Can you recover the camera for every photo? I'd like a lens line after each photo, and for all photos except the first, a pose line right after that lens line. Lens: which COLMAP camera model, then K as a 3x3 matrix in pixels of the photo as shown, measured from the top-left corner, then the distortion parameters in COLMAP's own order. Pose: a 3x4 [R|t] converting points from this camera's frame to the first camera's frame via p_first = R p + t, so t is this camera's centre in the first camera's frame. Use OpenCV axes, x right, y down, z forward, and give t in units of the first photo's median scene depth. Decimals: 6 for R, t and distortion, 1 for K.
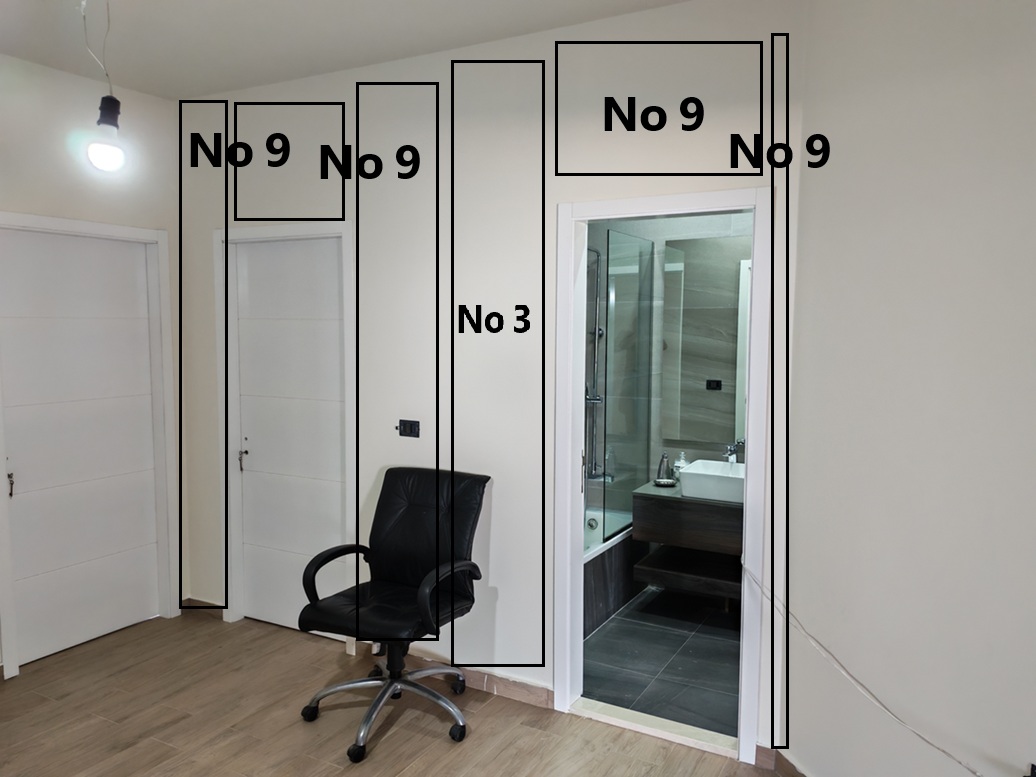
lens RADIAL K [[780.6, 0, 518.4], [0, 780.6, 389.5], [0, 0, 1]] dist [0.005206, -0.004136]
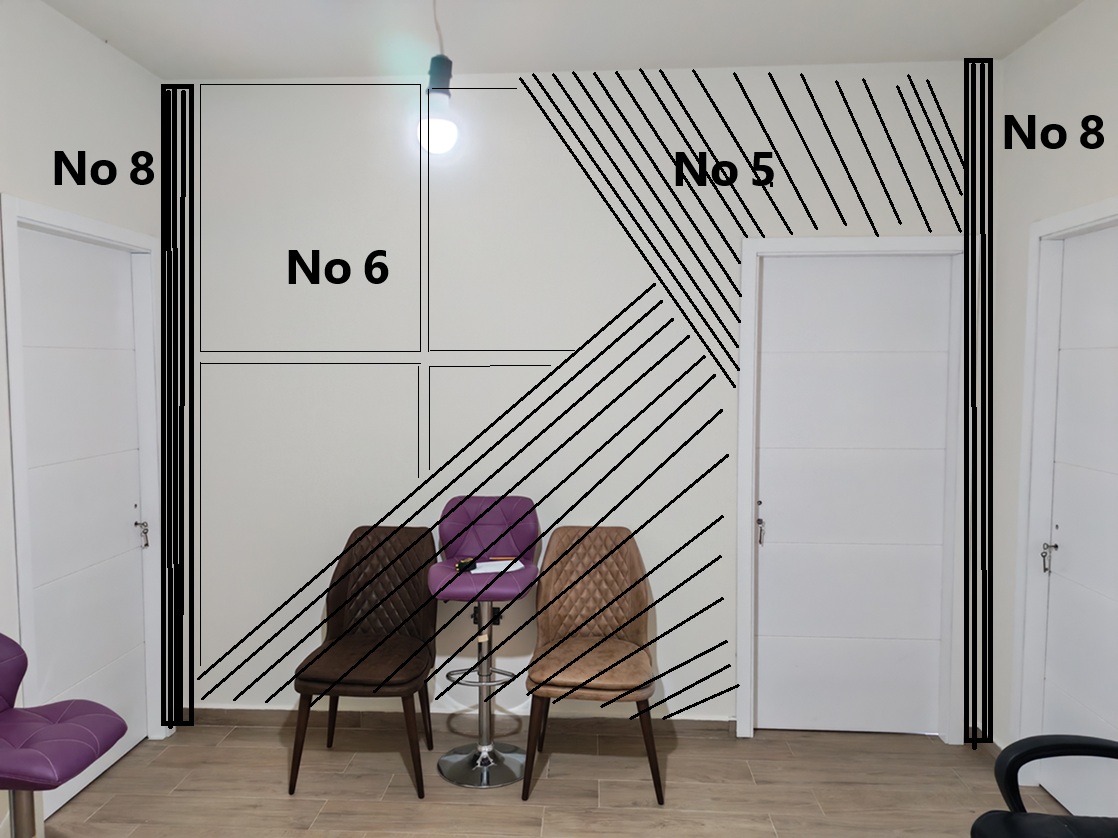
lens RADIAL K [[842.3, 0, 558.2], [0, 842.3, 414.2], [0, 0, 1]] dist [0.005206, -0.004136]
pose [[0.434527, 0.050785, -0.899226, 0.141119], [-0.077191, 0.996835, 0.018997, -0.018371], [0.897345, 0.061158, 0.437072, 0.339979]]
